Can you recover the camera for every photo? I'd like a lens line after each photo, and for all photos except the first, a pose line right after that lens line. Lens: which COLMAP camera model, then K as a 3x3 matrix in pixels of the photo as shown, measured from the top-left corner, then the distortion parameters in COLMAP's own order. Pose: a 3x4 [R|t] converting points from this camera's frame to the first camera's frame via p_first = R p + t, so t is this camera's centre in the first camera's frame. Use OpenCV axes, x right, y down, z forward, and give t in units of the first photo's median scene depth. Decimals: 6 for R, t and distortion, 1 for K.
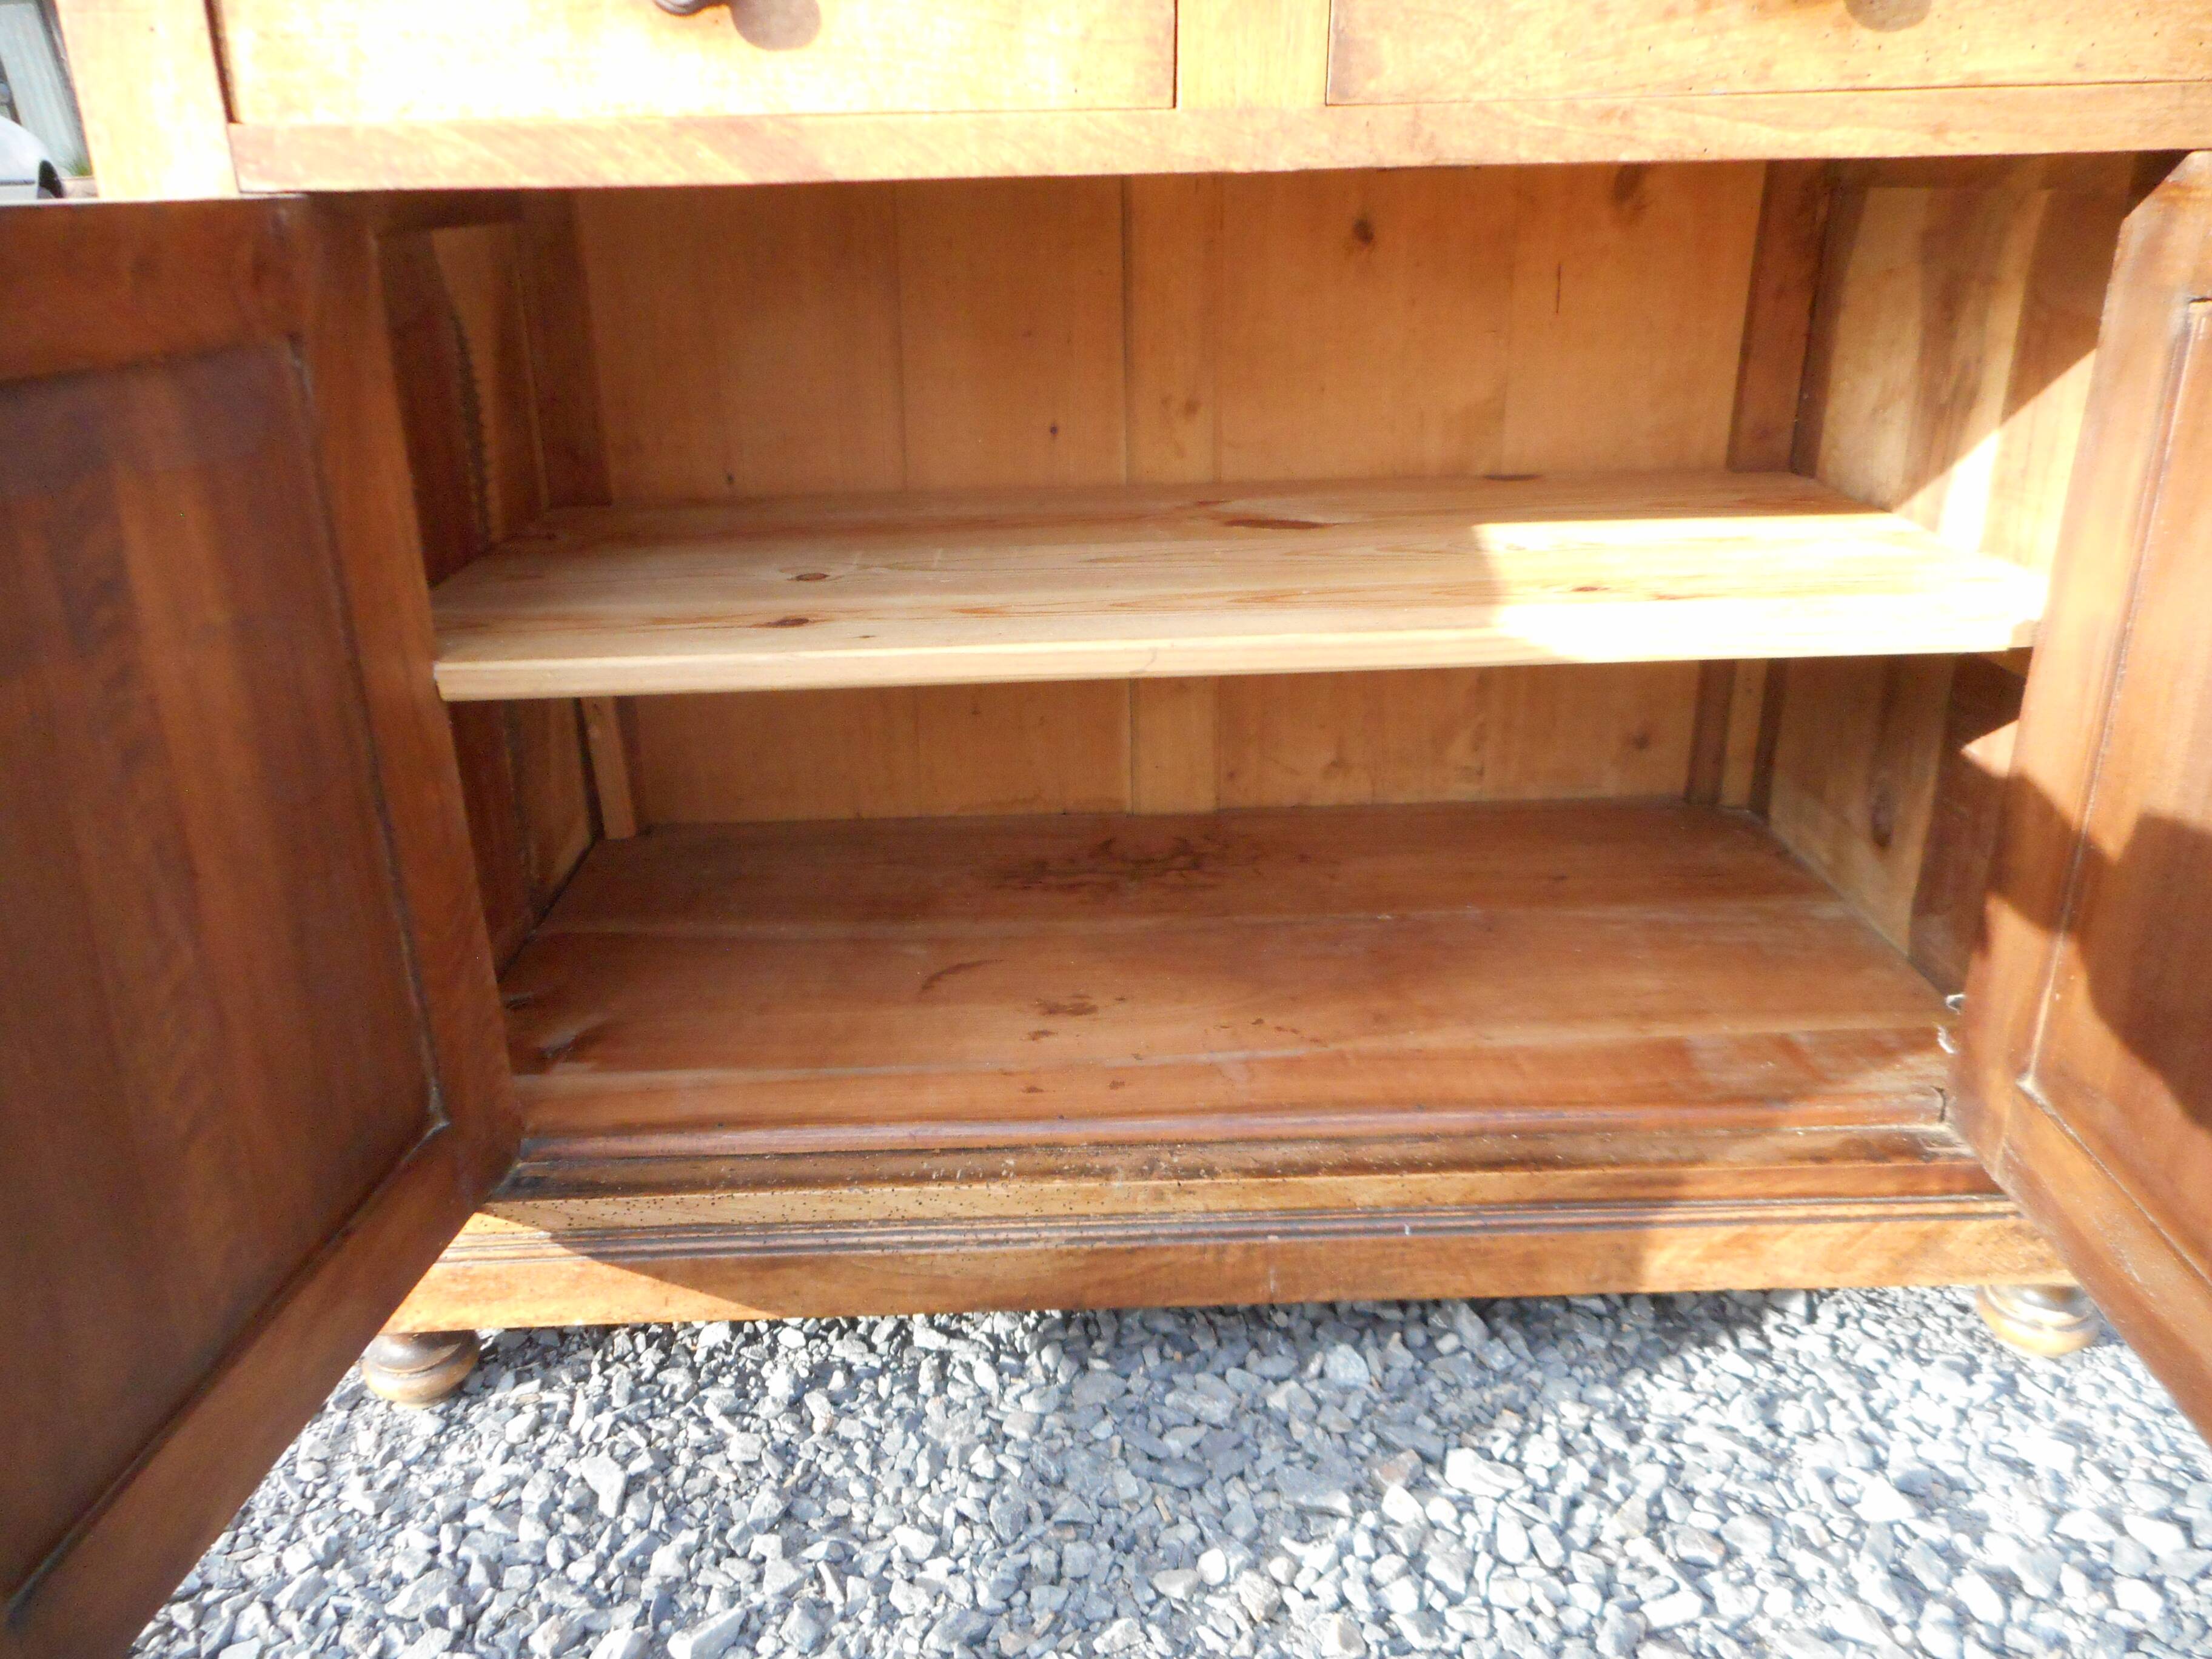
lens RADIAL K [[1709.3, 0, 1093.0], [0, 1709.3, 779.8], [0, 0, 1]] dist [0.003871, 0.005700]
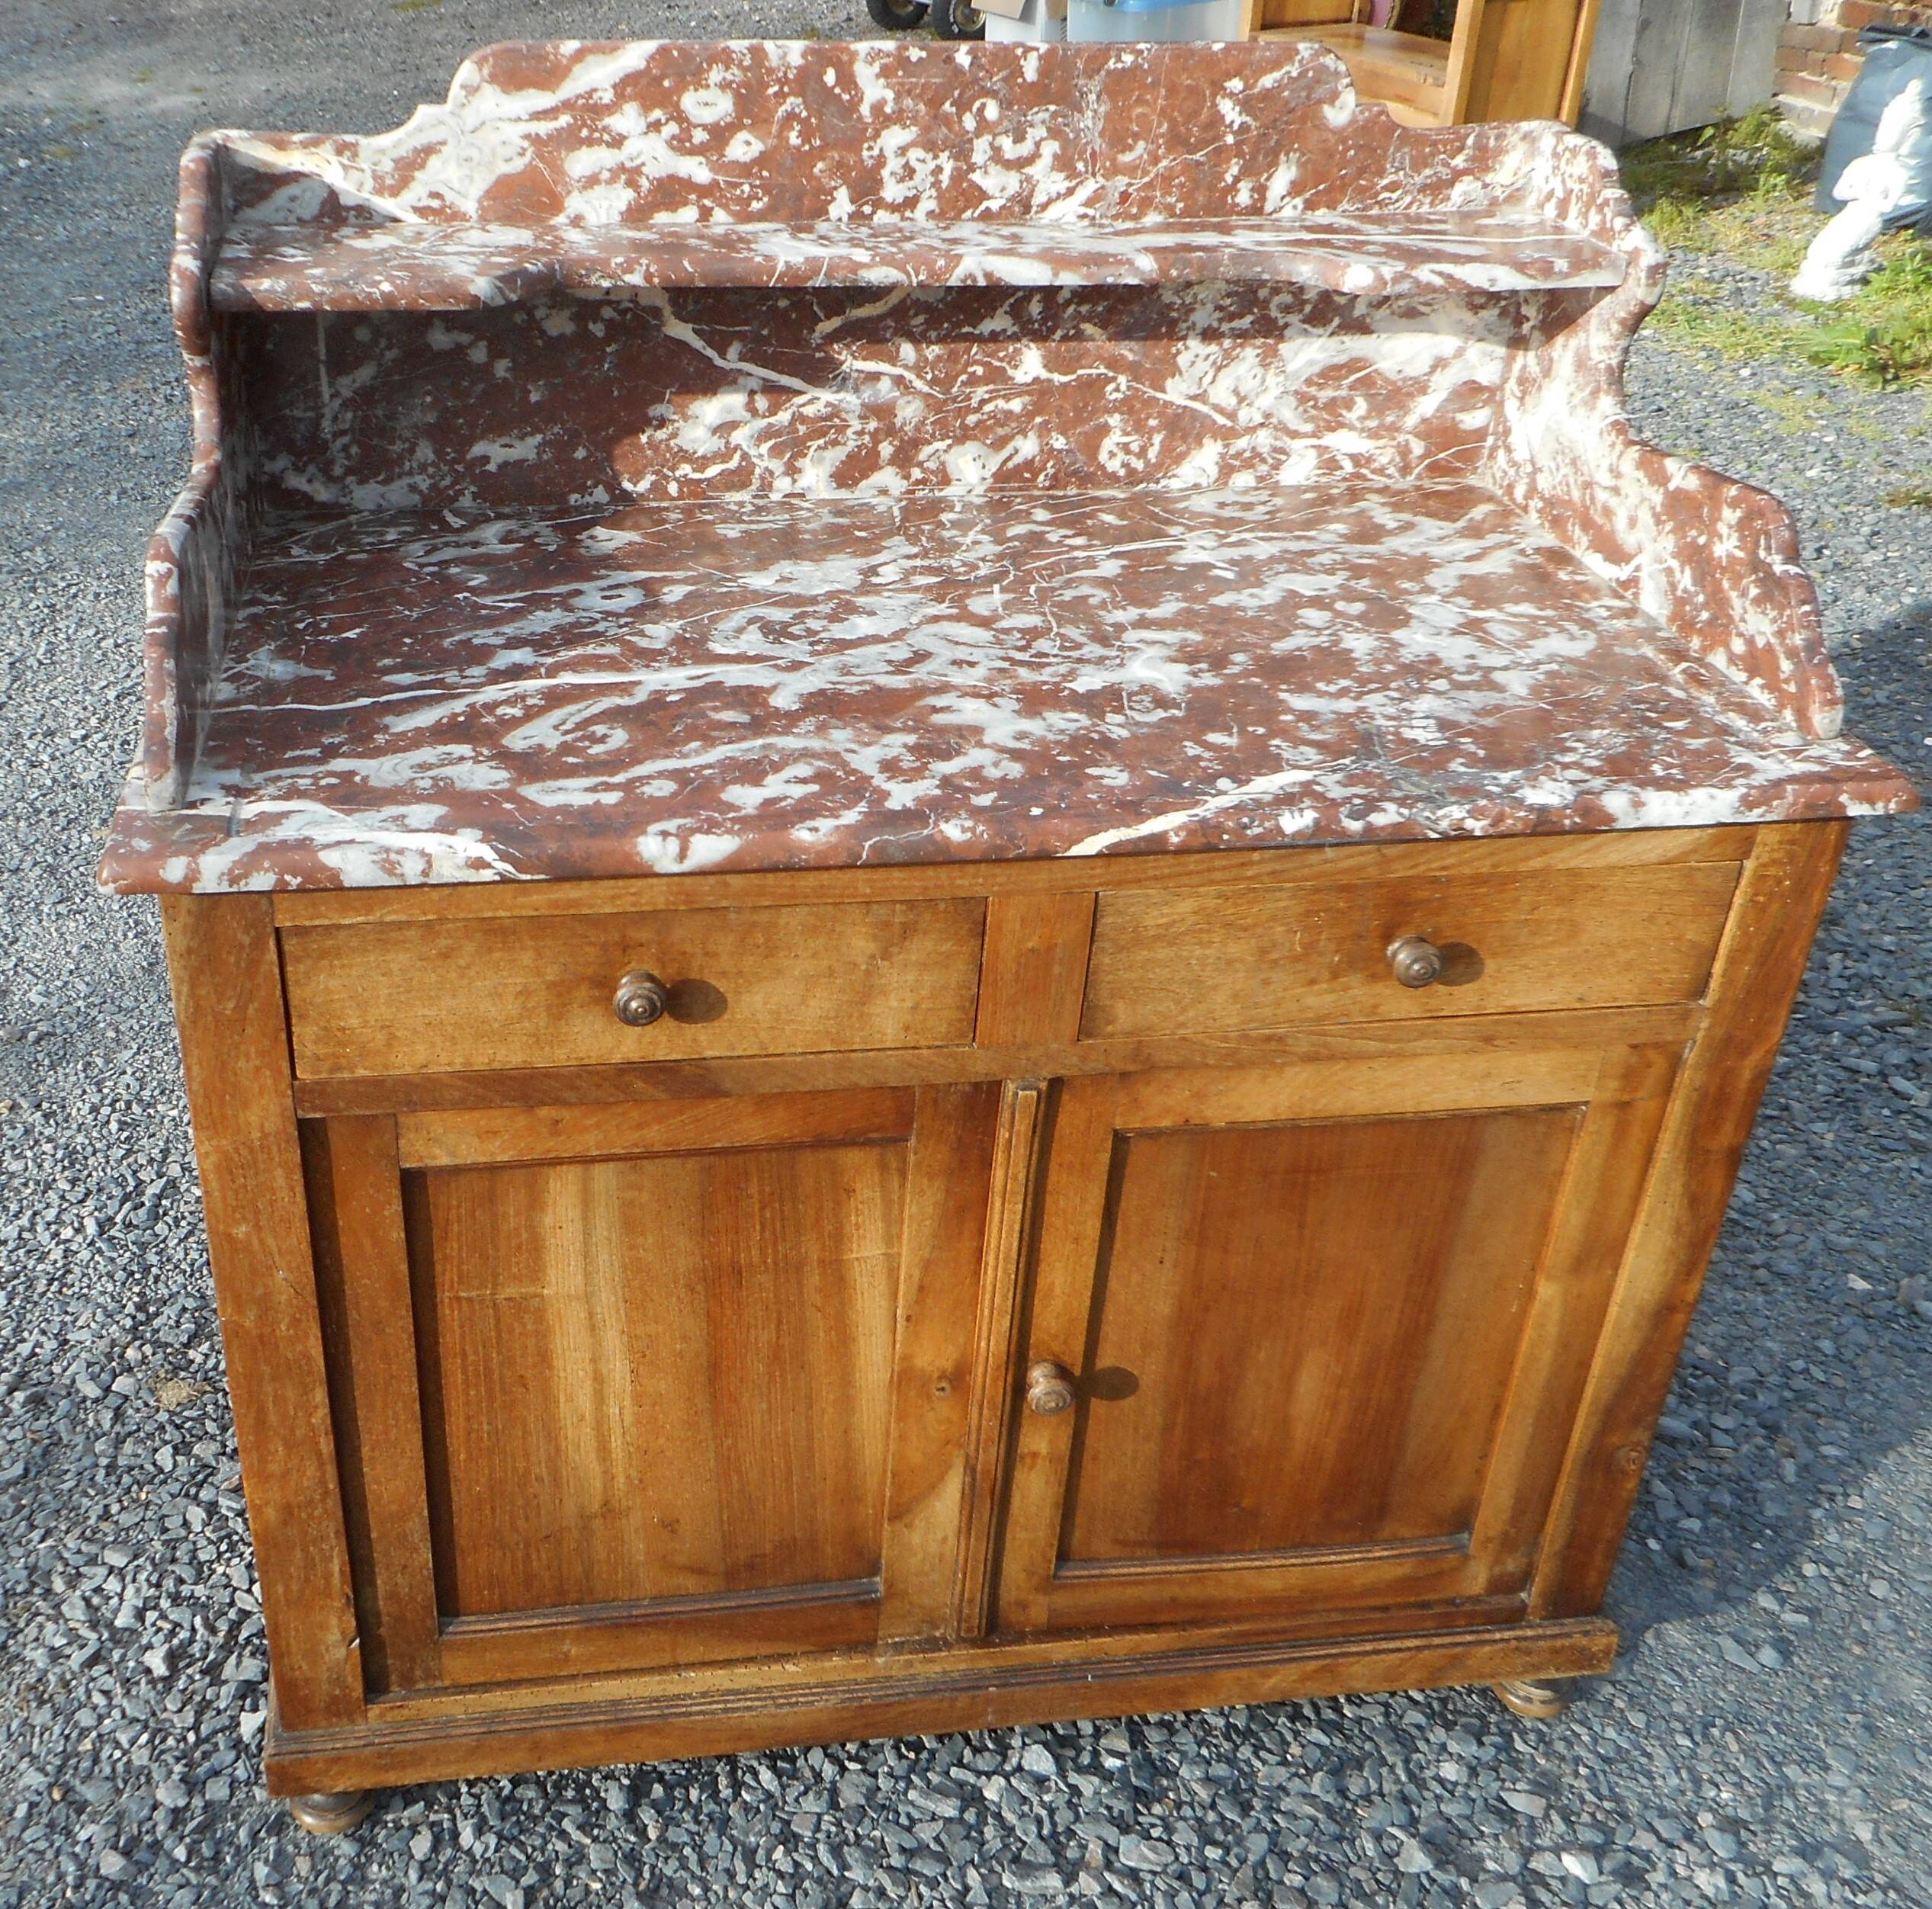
lens RADIAL K [[2150.0, 0, 770.4], [0, 2150.0, 867.9], [0, 0, 1]] dist [0.015810, 0.000000]
pose [[0.993443, -0.018898, 0.112753, -0.250632], [0.001303, 0.988052, 0.154118, -0.641263], [-0.114318, -0.152960, 0.981598, -0.559880]]
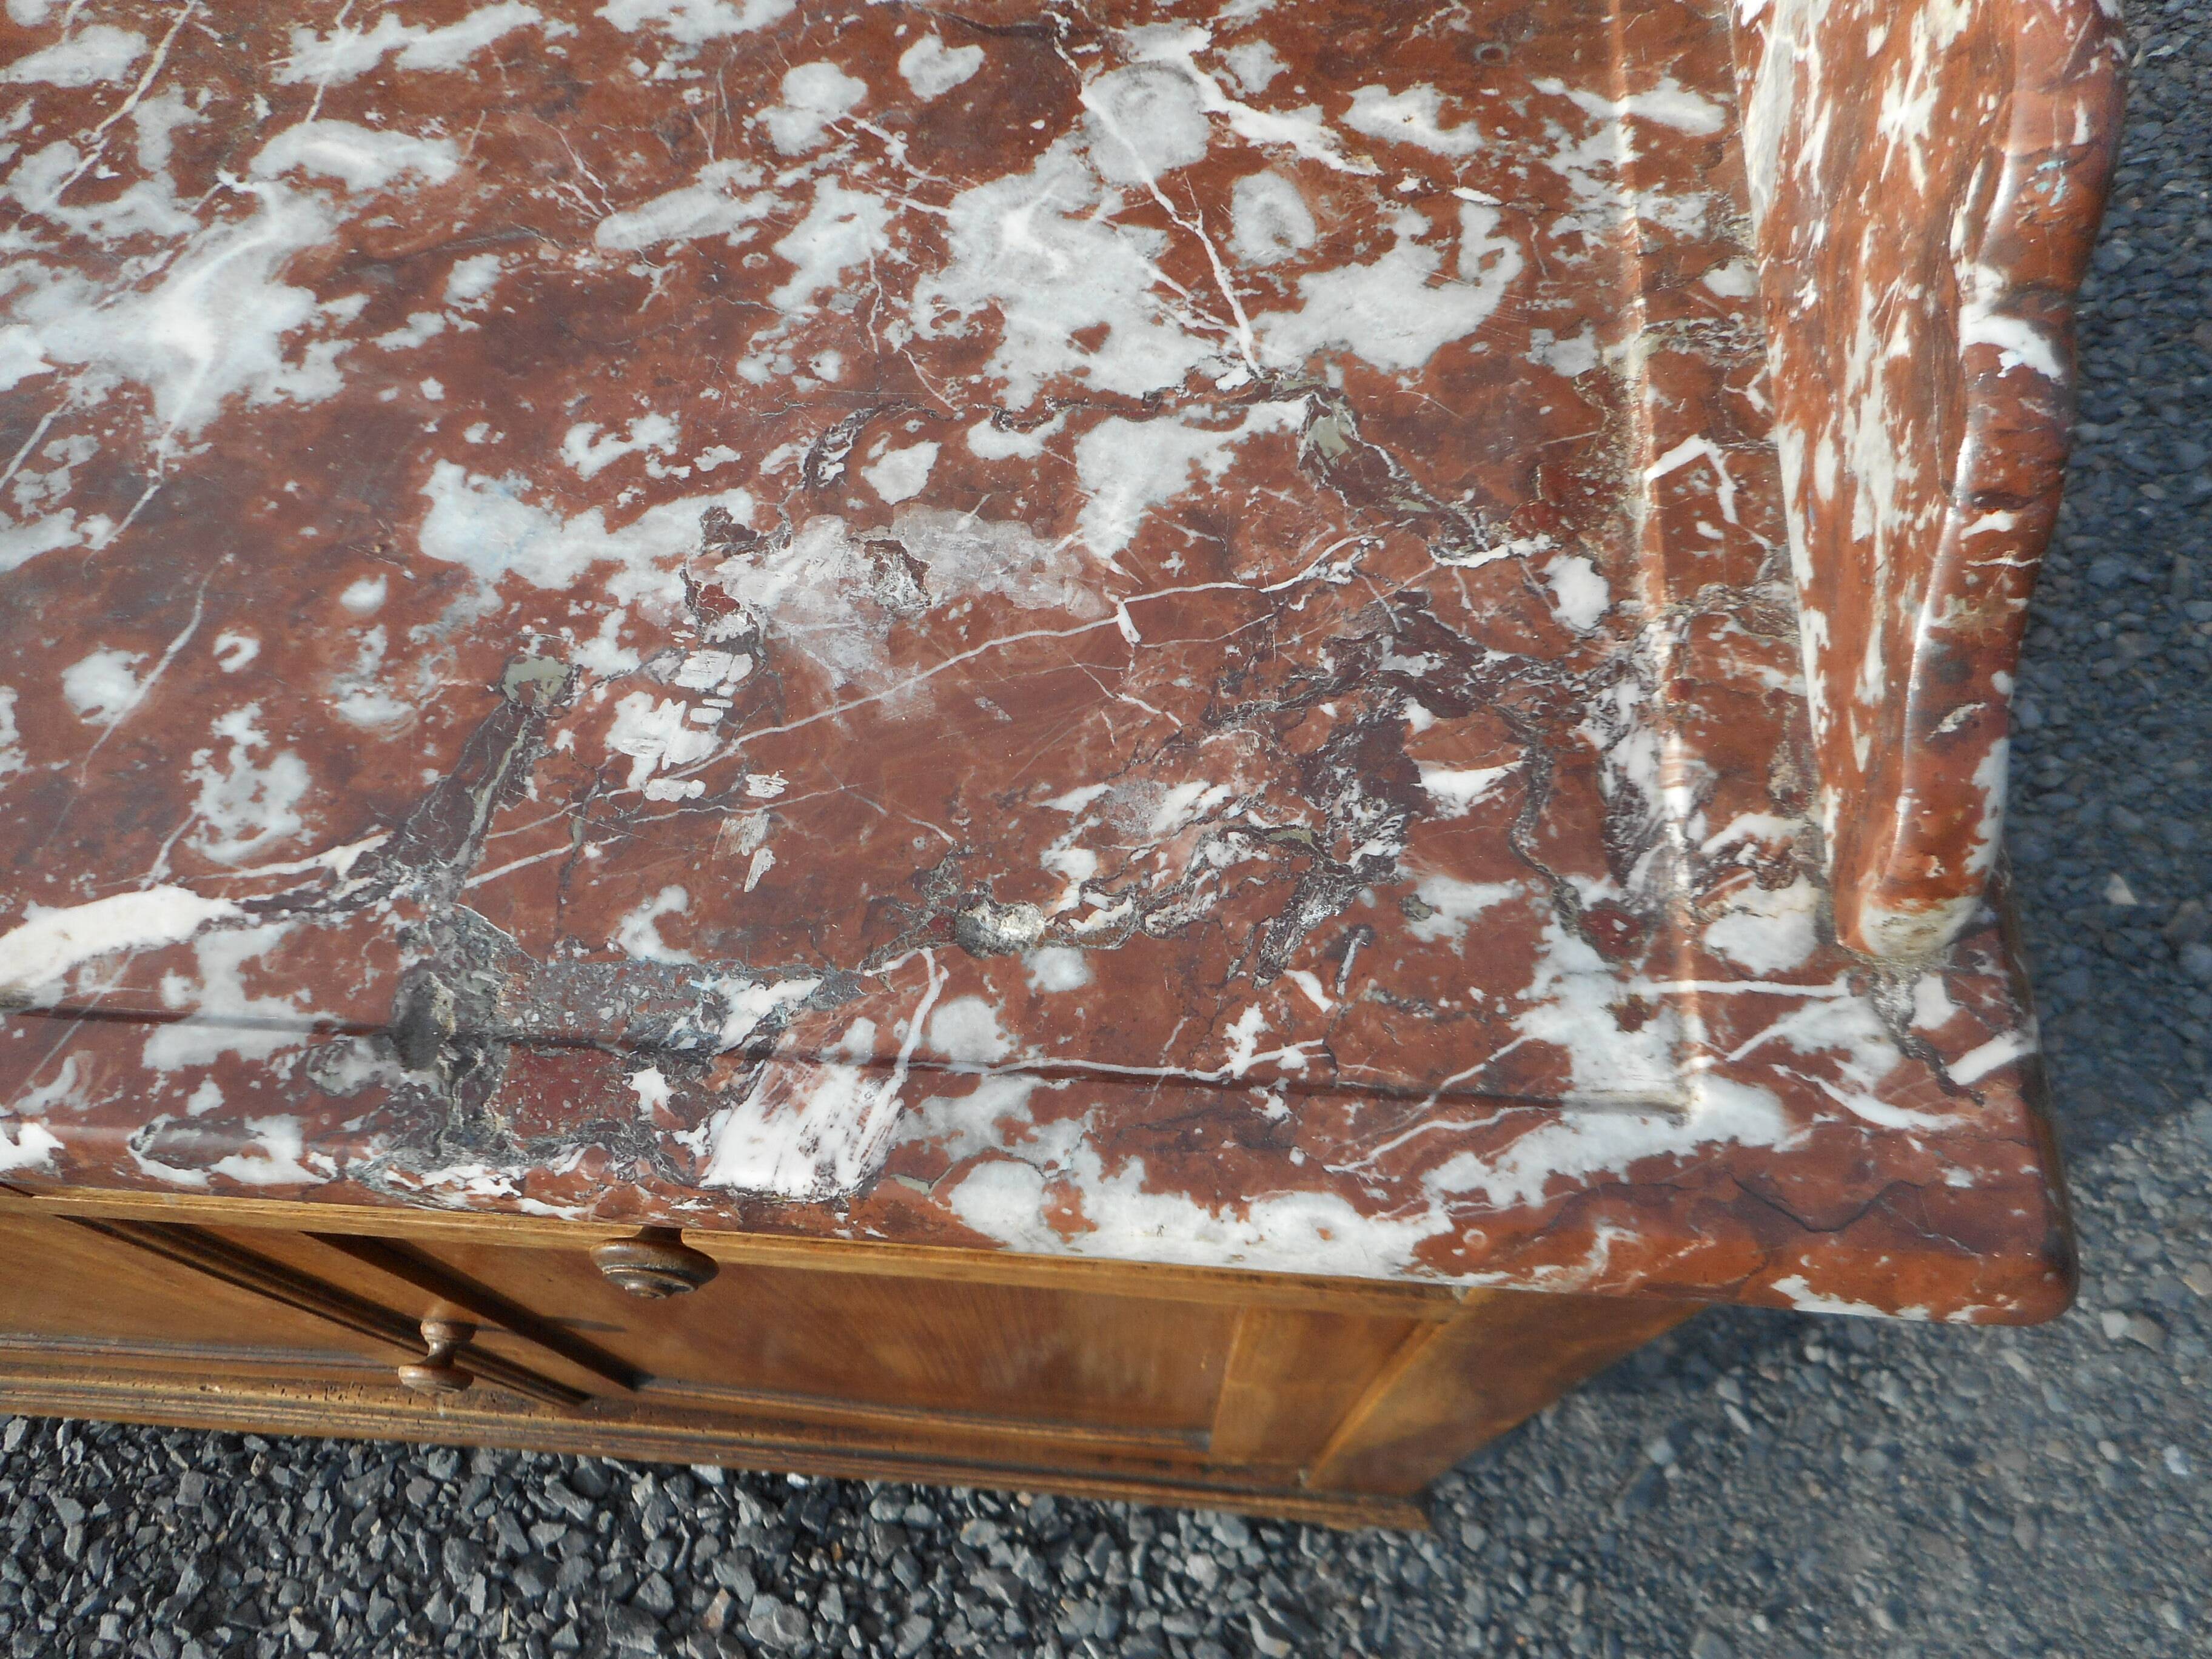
lens RADIAL K [[1709.3, 0, 1074.0], [0, 1709.3, 841.5], [0, 0, 1]] dist [0.003871, 0.005700]
pose [[0.994280, 0.077436, -0.073556, 0.458611], [-0.006529, 0.731489, 0.681821, -0.754448], [0.106603, -0.677441, 0.727811, 0.512654]]
